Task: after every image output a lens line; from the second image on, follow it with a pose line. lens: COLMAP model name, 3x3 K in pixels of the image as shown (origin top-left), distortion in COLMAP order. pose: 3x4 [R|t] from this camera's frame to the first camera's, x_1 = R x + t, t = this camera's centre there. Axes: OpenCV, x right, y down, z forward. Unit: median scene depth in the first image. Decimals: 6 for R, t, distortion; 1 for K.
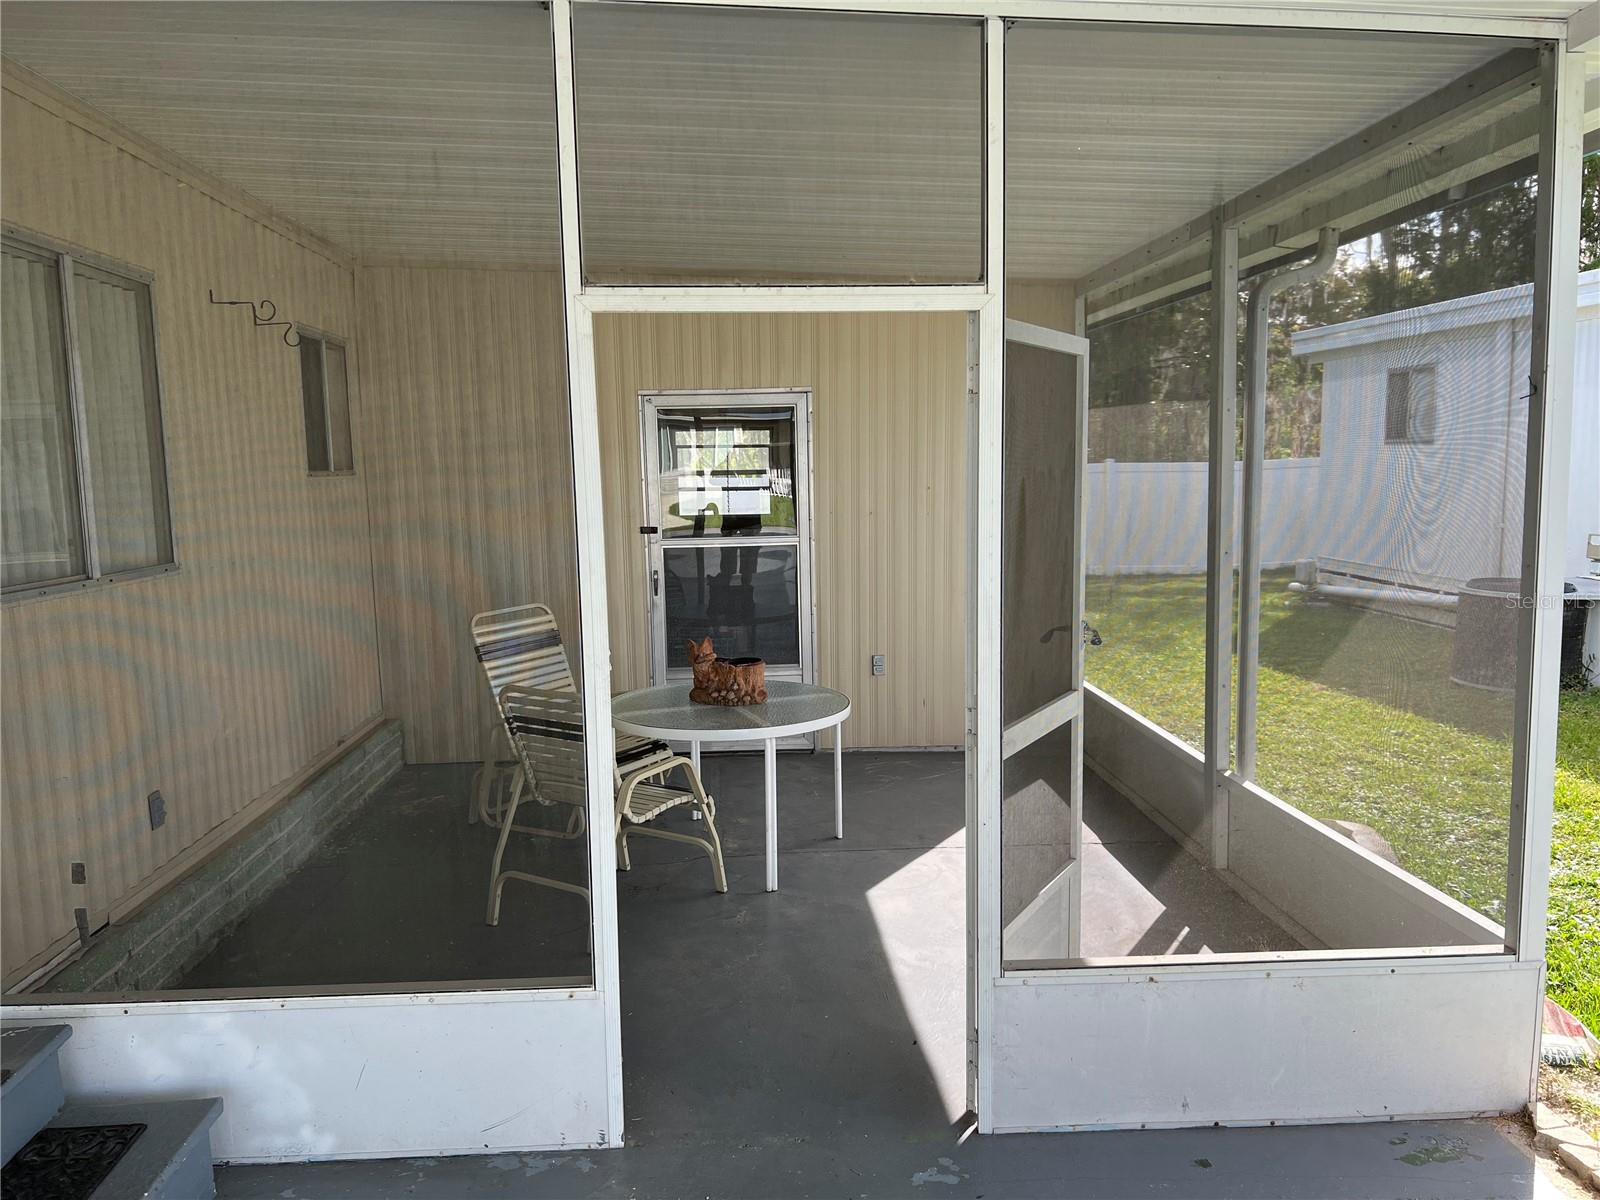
lens RADIAL K [[1188.0, 0, 803.5], [0, 1188.0, 602.2], [0, 0, 1]] dist [0.047967, -0.061557]
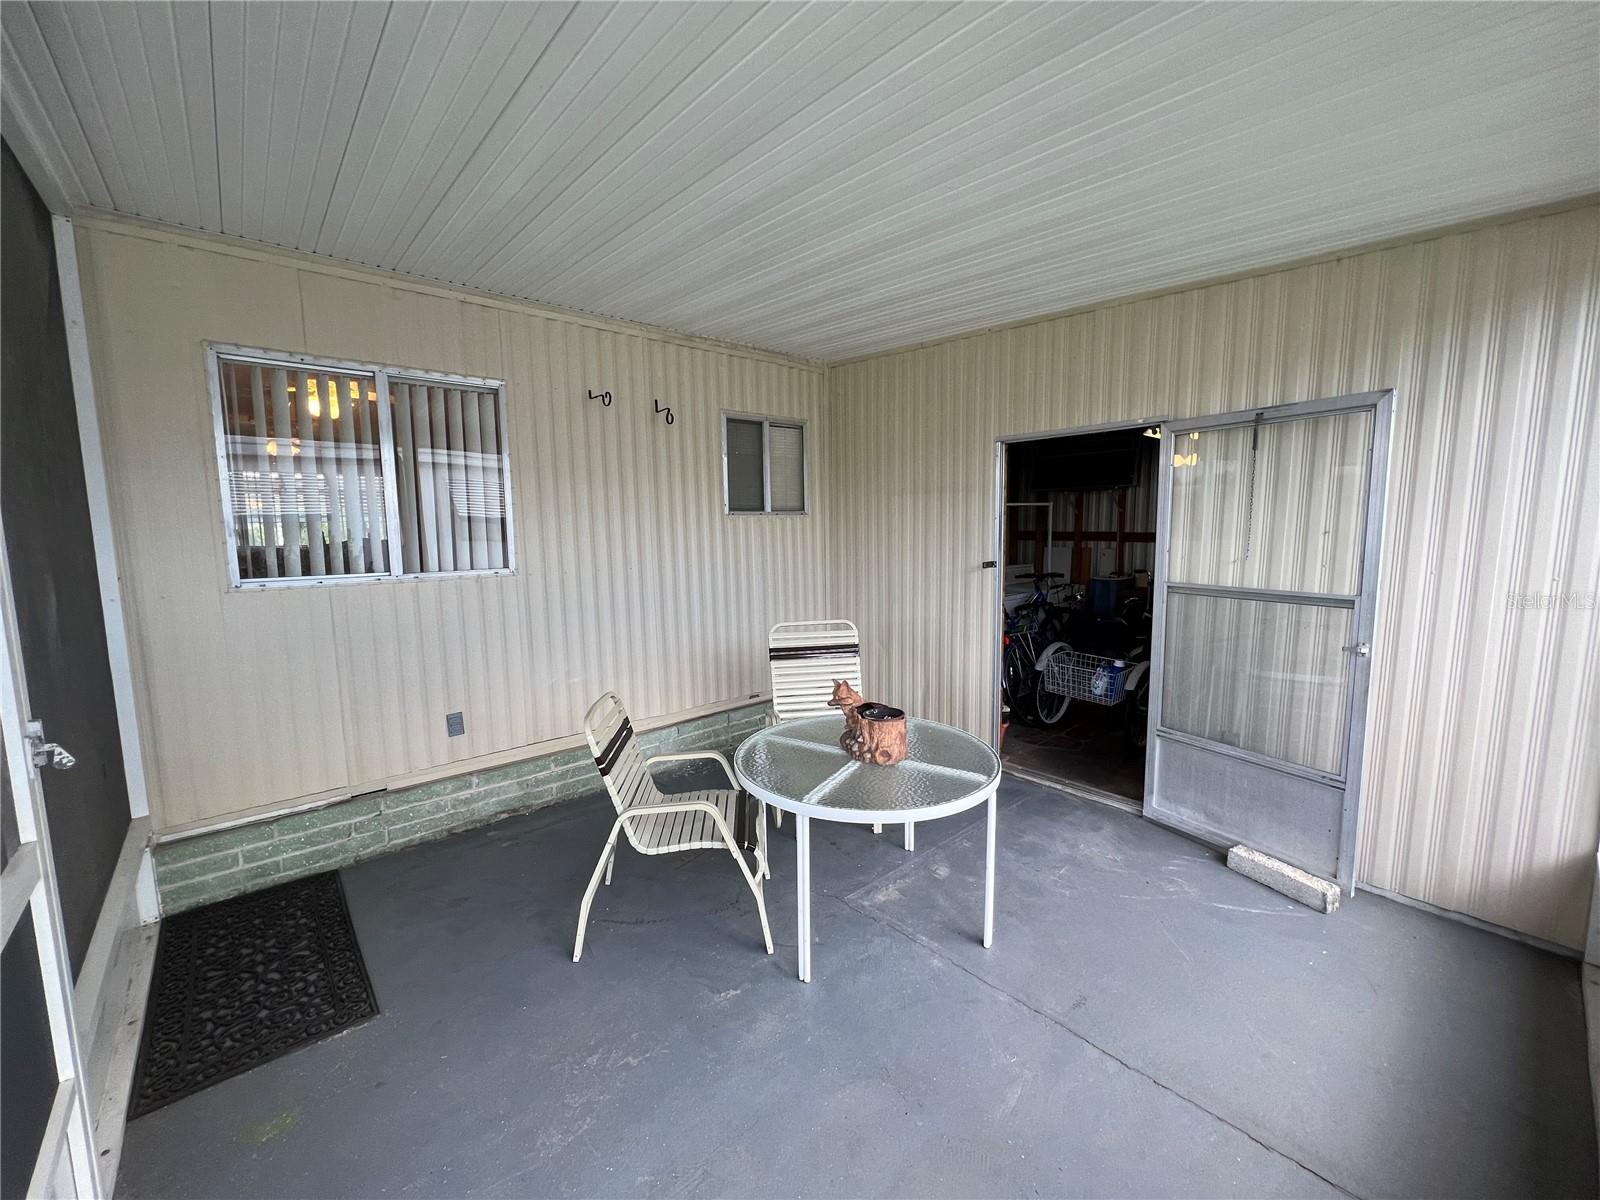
lens RADIAL K [[645.7, 0, 801.6], [0, 645.7, 591.2], [0, 0, 1]] dist [-0.001579, 0.000118]
pose [[0.601180, 0.093654, -0.793607, 0.292909], [-0.088172, 0.994819, 0.050607, -0.063026], [0.794235, 0.039550, 0.606322, 0.629620]]
